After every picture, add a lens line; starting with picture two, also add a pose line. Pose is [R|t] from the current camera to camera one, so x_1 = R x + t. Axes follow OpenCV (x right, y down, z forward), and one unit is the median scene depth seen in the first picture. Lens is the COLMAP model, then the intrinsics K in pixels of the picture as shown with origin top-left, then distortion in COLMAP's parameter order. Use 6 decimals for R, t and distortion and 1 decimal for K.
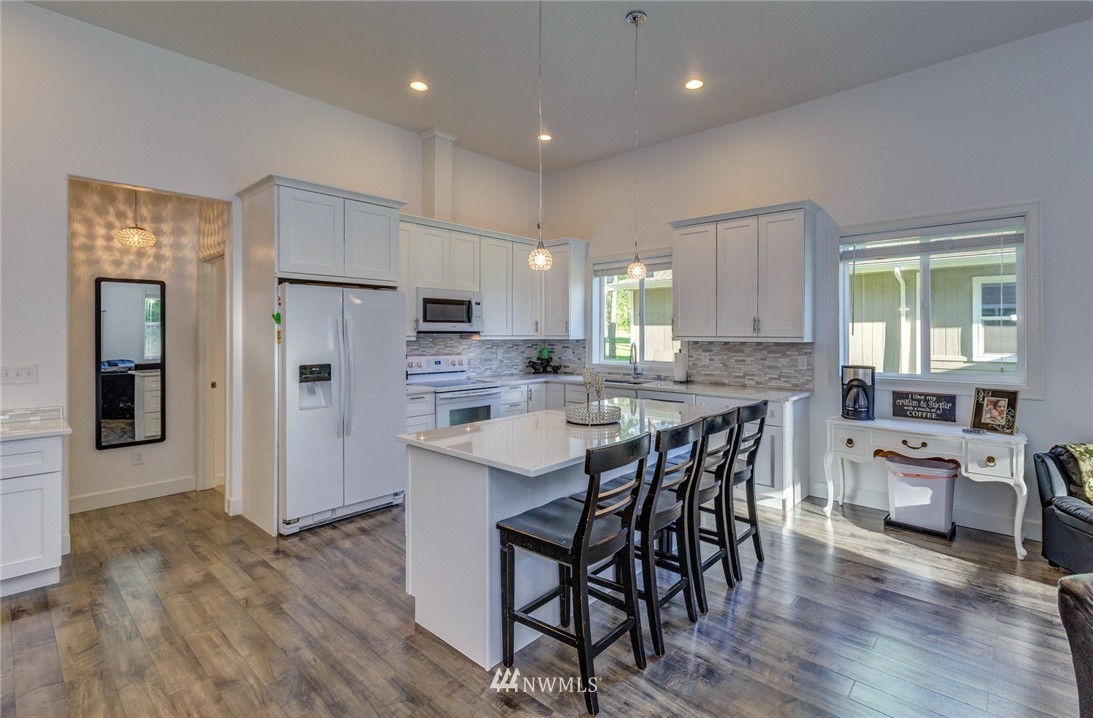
lens RADIAL K [[505.7, 0, 571.0], [0, 505.7, 337.9], [0, 0, 1]] dist [-0.001686, 0.000347]
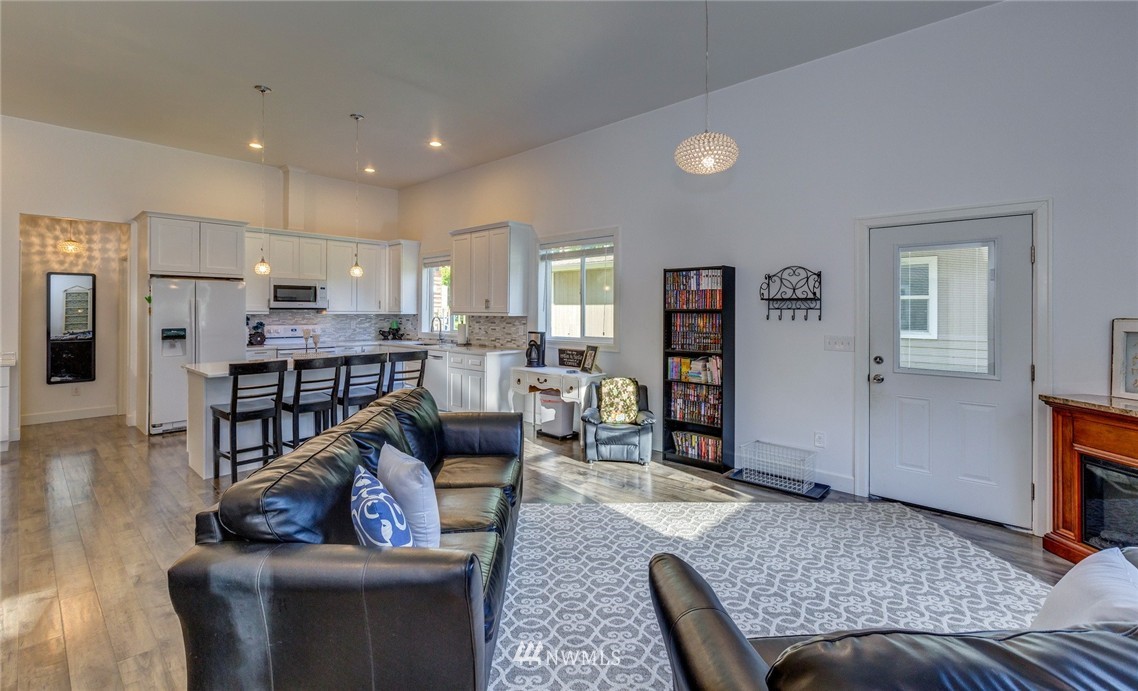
lens RADIAL K [[503.4, 0, 569.4], [0, 503.4, 315.2], [0, 0, 1]] dist [-0.000725, -0.000482]
pose [[0.999663, 0.003882, -0.025667, 0.647696], [-0.003872, 0.999992, 0.000433, 0.004404], [0.025668, -0.000333, 0.999670, -0.458646]]
